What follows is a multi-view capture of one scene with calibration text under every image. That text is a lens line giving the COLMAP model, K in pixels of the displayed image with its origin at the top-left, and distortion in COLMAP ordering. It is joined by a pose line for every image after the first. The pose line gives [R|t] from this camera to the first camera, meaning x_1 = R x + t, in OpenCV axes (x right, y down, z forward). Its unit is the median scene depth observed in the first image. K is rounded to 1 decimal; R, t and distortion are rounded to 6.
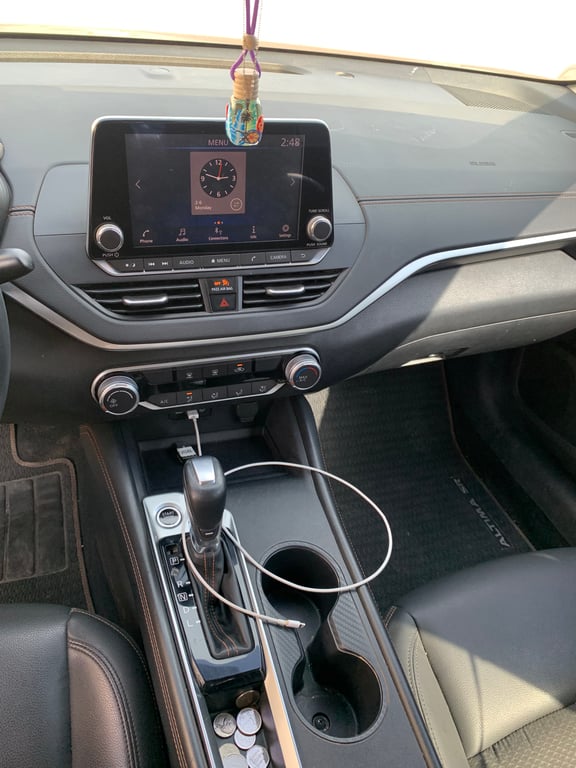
lens RADIAL K [[579.6, 0, 288.9], [0, 579.6, 382.3], [0, 0, 1]] dist [-0.002342, -0.013828]
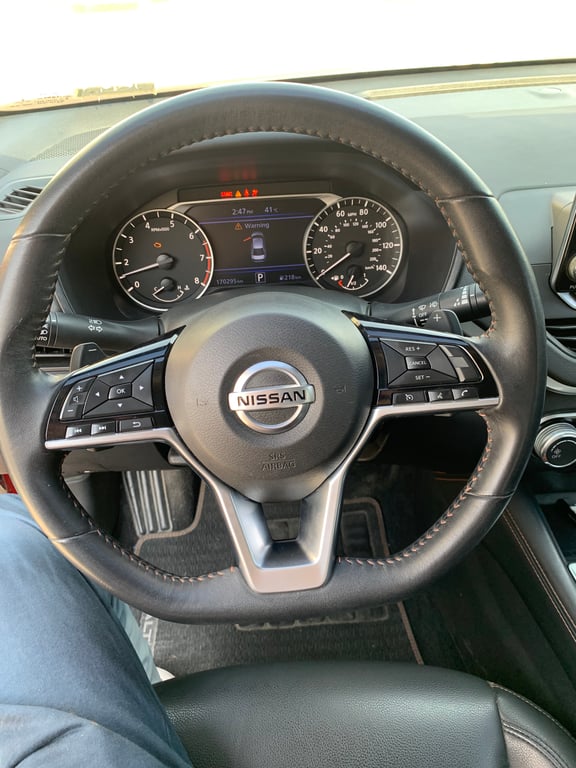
lens RADIAL K [[579.6, 0, 283.9], [0, 579.6, 383.4], [0, 0, 1]] dist [-0.002342, -0.013828]
pose [[0.956675, 0.034500, -0.289108, -0.445051], [-0.051362, 0.997380, -0.050943, -0.004623], [0.286593, 0.063585, 0.955940, 0.035713]]
